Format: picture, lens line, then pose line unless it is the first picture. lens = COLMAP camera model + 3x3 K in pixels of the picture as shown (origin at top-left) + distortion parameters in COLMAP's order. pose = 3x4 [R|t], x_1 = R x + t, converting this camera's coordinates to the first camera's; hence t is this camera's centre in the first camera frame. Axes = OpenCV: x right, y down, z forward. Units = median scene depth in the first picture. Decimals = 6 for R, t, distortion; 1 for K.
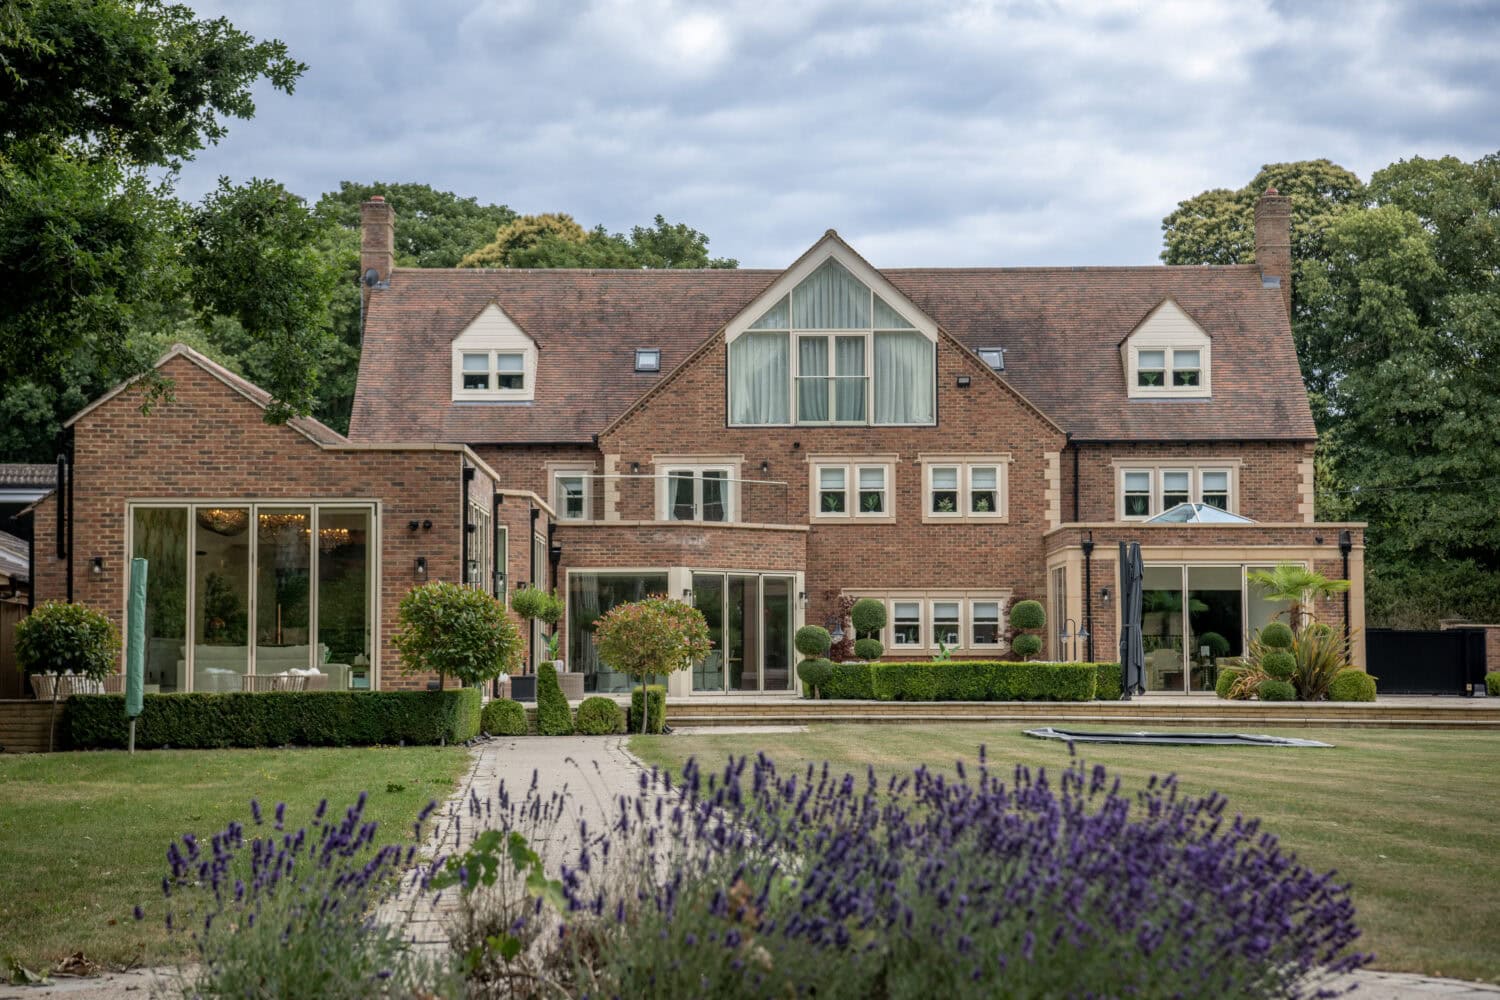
lens RADIAL K [[2741.0, 0, 750.0], [0, 2741.0, 500.0], [0, 0, 1]] dist [0.333998, 0.006037]
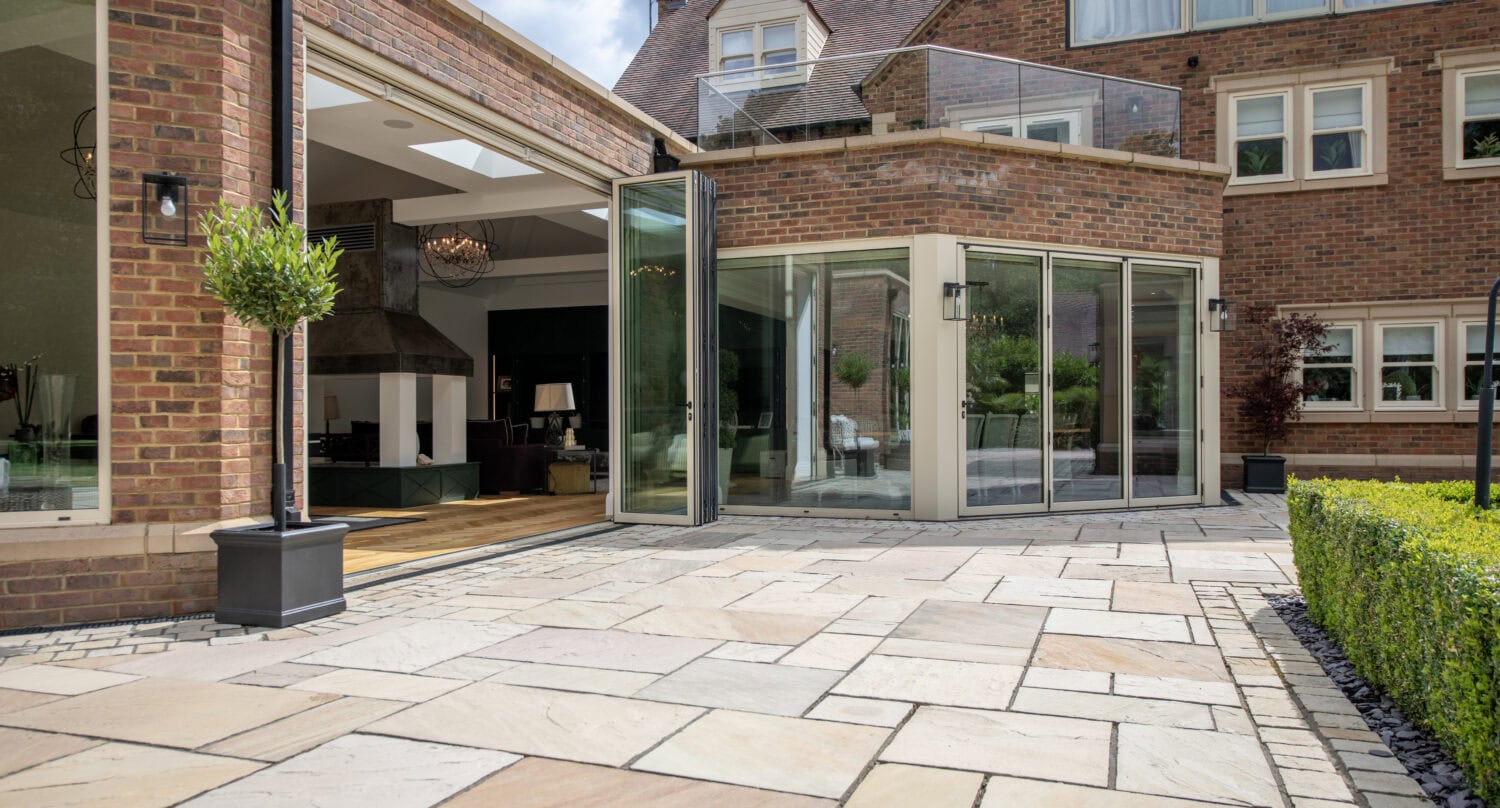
lens RADIAL K [[992.5, 0, 749.6], [0, 992.5, 434.3], [0, 0, 1]] dist [0.001395, -0.000447]
pose [[0.936545, 0.005021, -0.350510, 0.003115], [0.023478, 0.996754, 0.077012, 0.040280], [0.349759, -0.080355, 0.933387, 0.762391]]
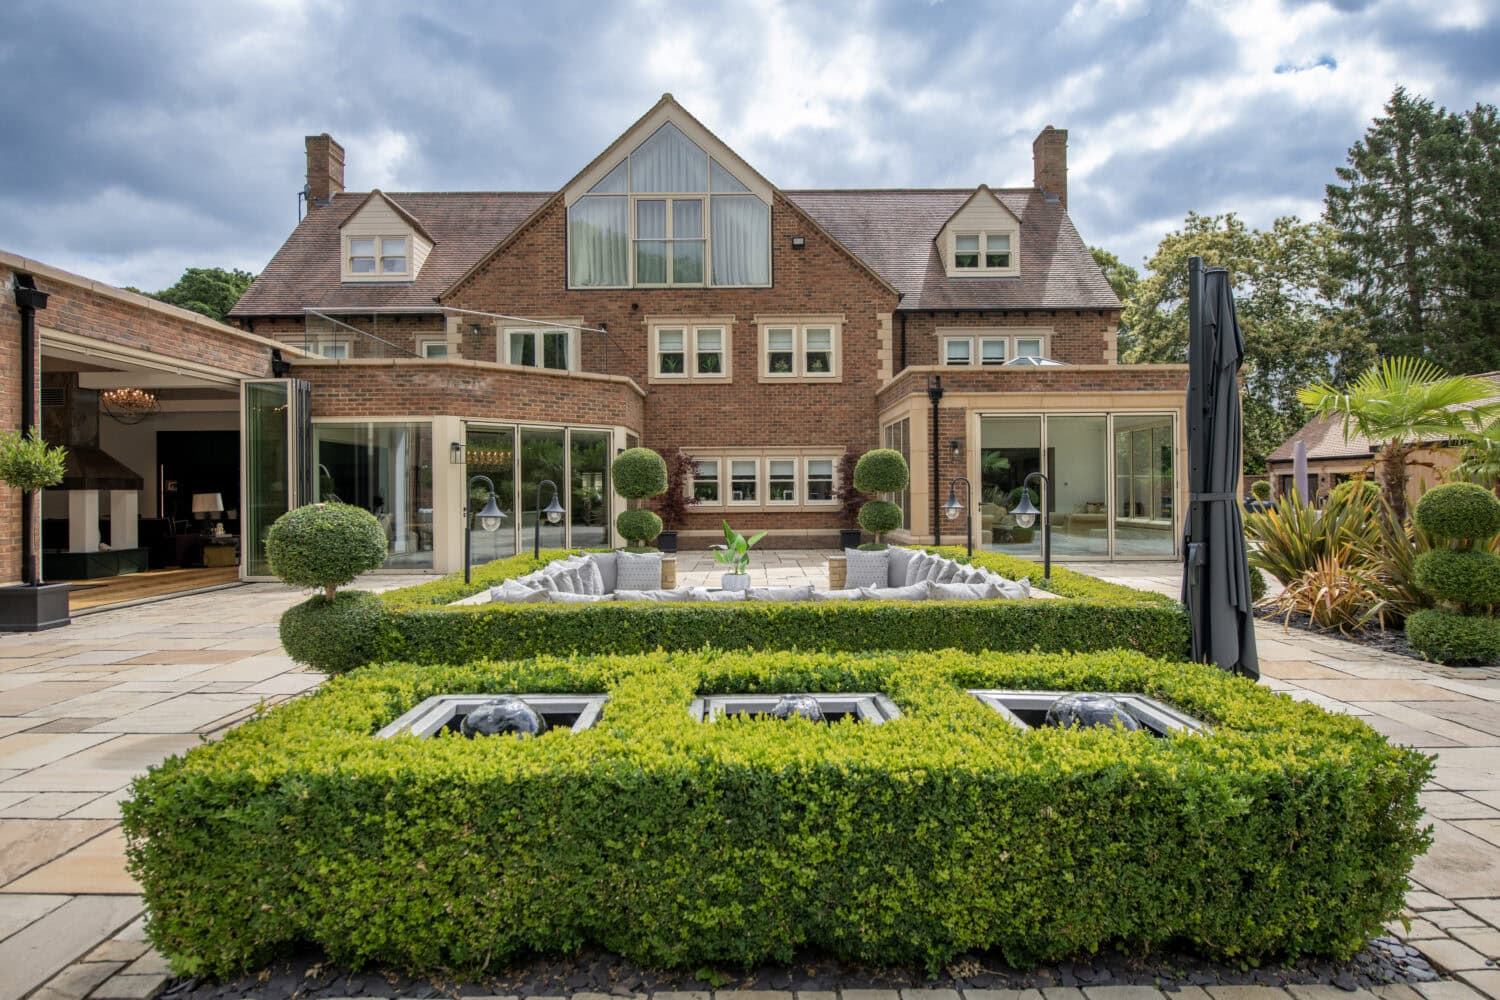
lens RADIAL K [[834.1, 0, 750.0], [0, 834.1, 500.0], [0, 0, 1]] dist [-0.001677, -0.000105]
pose [[0.999985, -0.004950, -0.002190, 0.060043], [0.005096, 0.997335, 0.072782, 0.029206], [0.001824, -0.072792, 0.997345, 0.685614]]
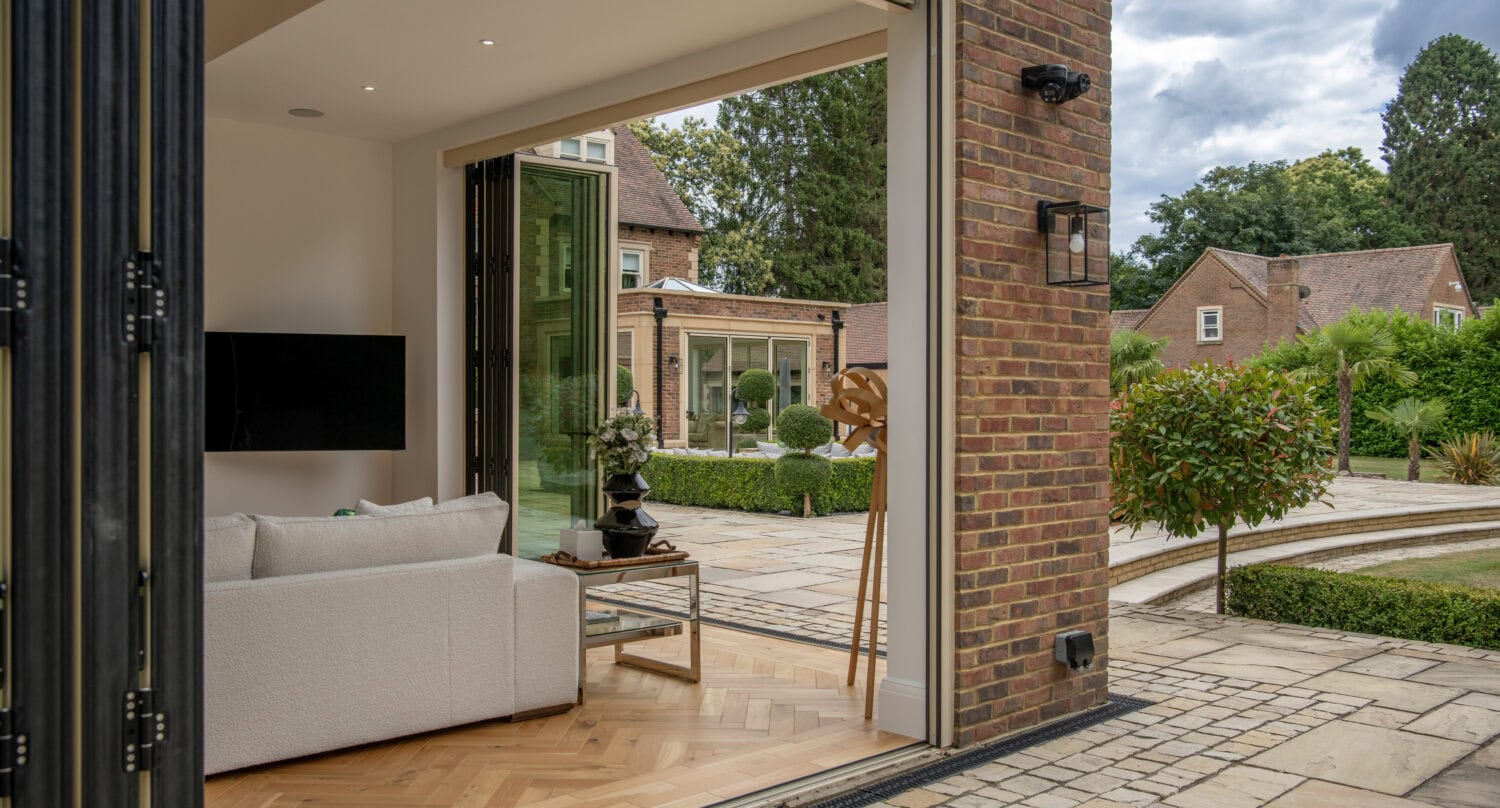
lens RADIAL K [[1274.5, 0, 750.0], [0, 1274.5, 404.0], [0, 0, 1]] dist [-0.004245, -0.000556]
pose [[0.735603, 0.002704, 0.677408, -0.150200], [-0.048256, 0.997661, 0.048419, 0.024051], [-0.675692, -0.068306, 0.734013, 0.601817]]
